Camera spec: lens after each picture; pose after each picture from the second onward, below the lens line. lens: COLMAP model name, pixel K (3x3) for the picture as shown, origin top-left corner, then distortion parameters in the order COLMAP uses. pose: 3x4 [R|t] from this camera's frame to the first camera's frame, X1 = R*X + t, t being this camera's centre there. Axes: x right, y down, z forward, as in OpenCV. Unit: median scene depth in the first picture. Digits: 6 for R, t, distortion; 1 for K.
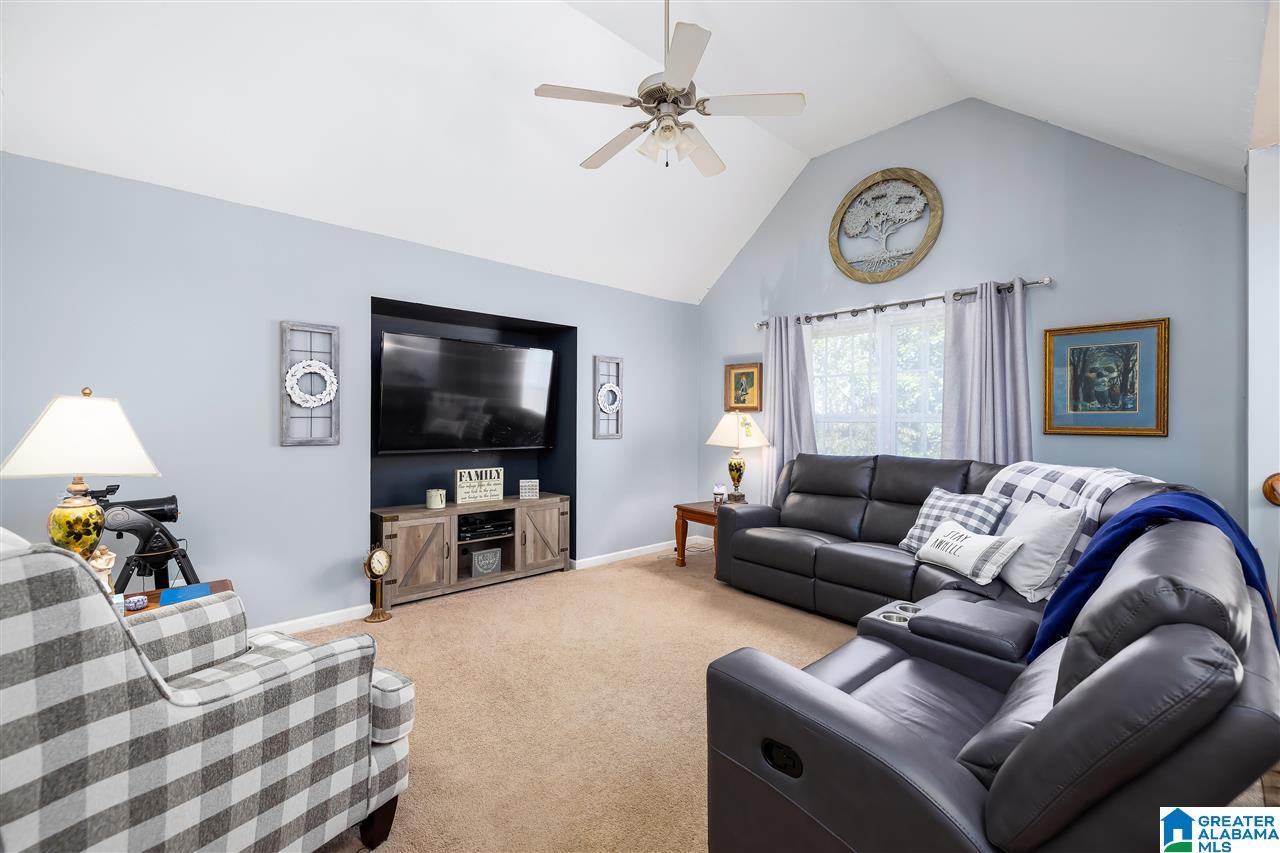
lens RADIAL K [[537.6, 0, 638.3], [0, 537.6, 422.2], [0, 0, 1]] dist [-0.001257, -0.000192]
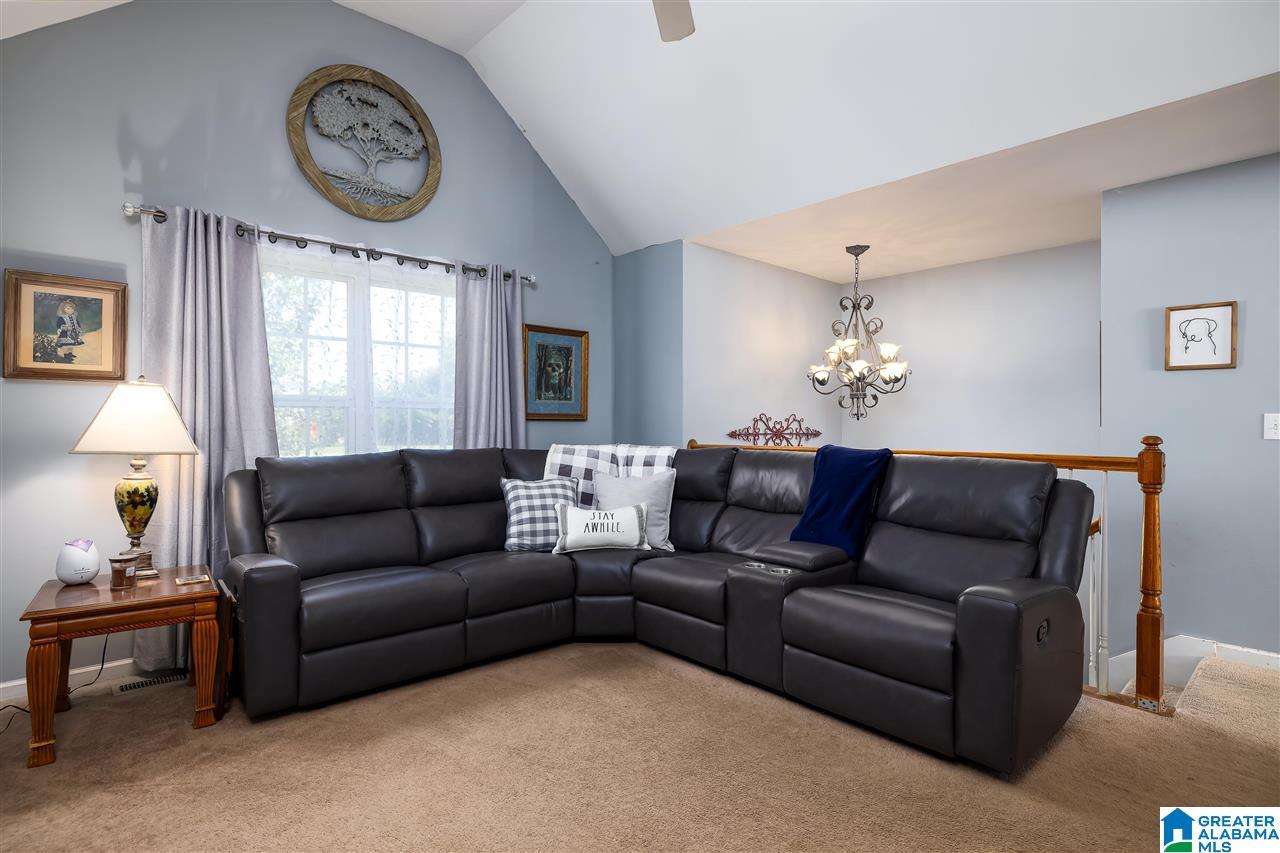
lens RADIAL K [[639.0, 0, 639.3], [0, 639.0, 421.4], [0, 0, 1]] dist [-0.000513, -0.000124]
pose [[0.005064, -0.002951, 0.999983, -0.444497], [0.001277, 0.999995, 0.002945, 0.018167], [-0.999986, 0.001262, 0.005068, 0.641720]]
